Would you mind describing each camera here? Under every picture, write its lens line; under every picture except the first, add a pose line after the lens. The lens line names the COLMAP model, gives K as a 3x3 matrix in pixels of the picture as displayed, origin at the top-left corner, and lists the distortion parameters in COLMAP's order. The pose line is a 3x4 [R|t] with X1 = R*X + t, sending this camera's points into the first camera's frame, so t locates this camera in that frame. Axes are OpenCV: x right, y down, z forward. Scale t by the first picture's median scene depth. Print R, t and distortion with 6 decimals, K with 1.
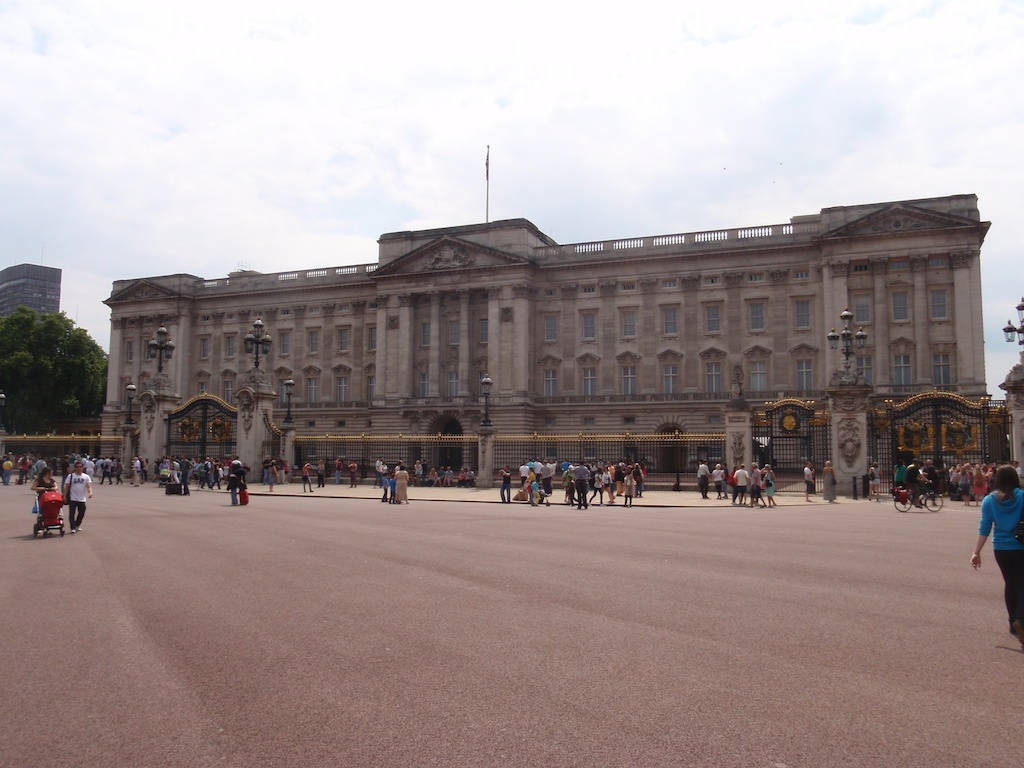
lens RADIAL K [[953.0, 0, 509.3], [0, 953.0, 357.4], [0, 0, 1]] dist [-0.085404, 0.002405]
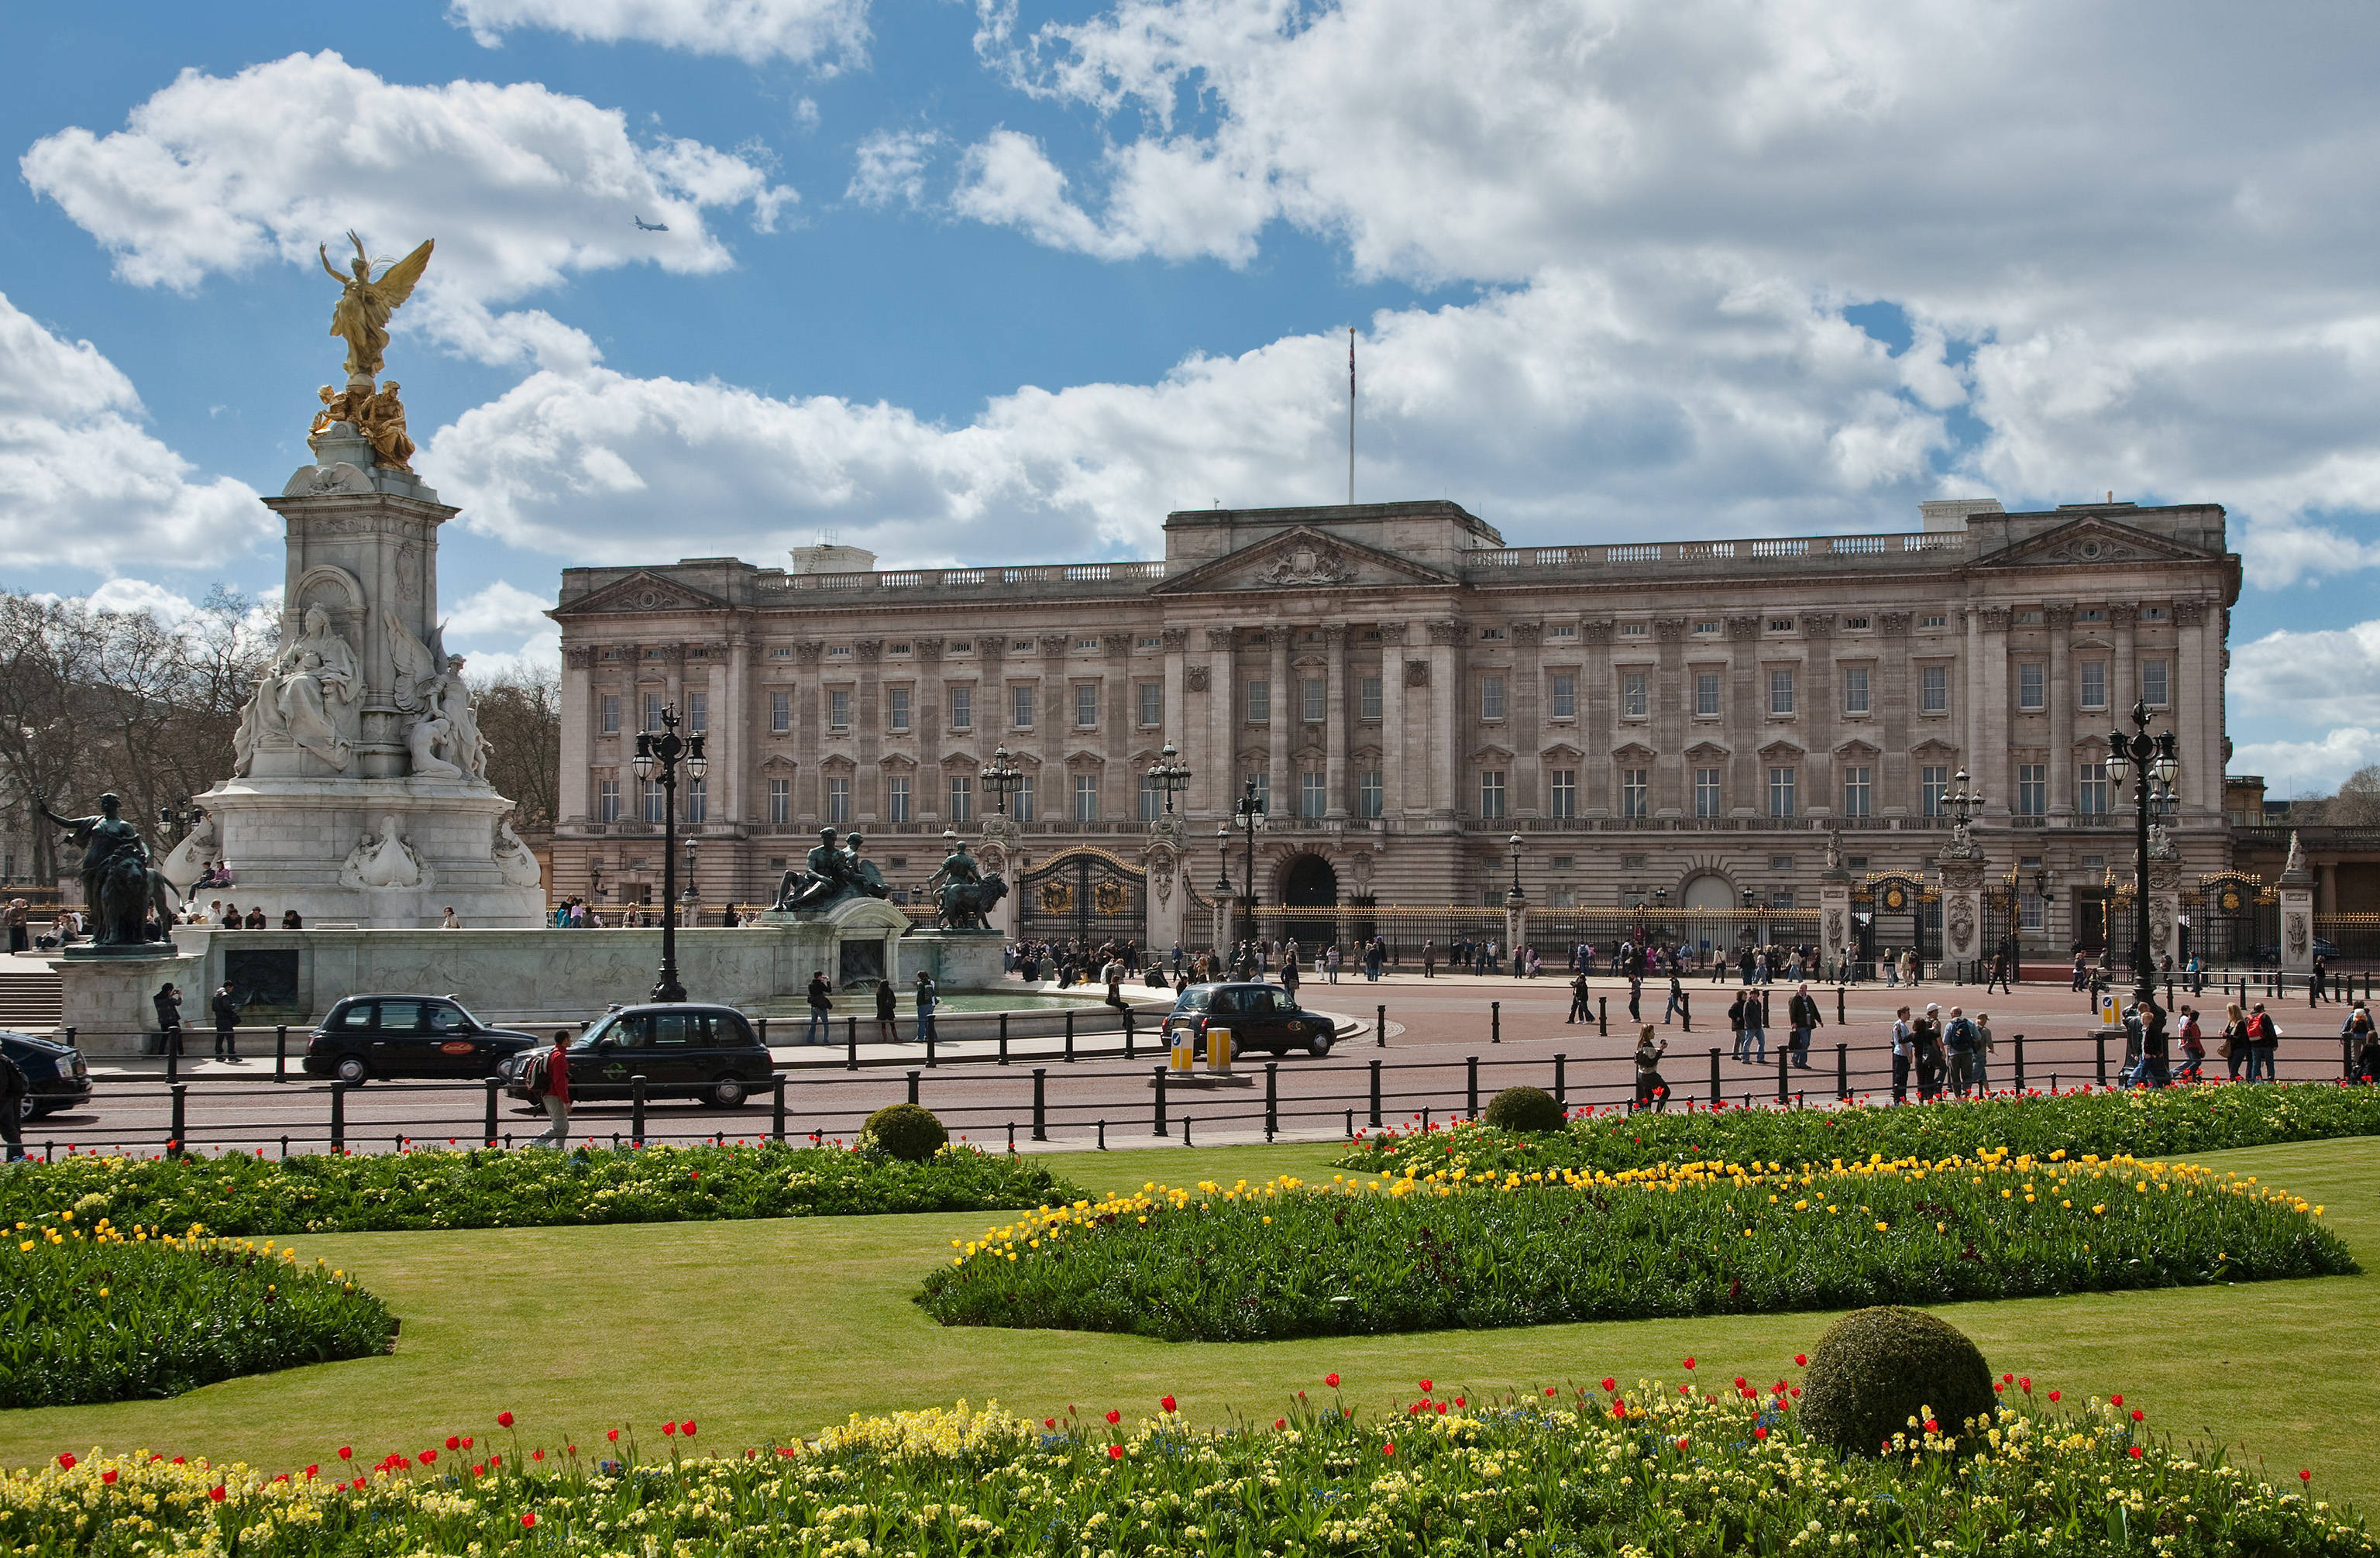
lens RADIAL K [[3542.9, 0, 1190.0], [0, 3542.9, 779.0], [0, 0, 1]] dist [0.028822, 0.019374]
pose [[0.997240, -0.001441, 0.074226, -0.297259], [-0.004165, 0.997151, 0.075322, -0.142527], [-0.074123, -0.075423, 0.994393, -1.097696]]
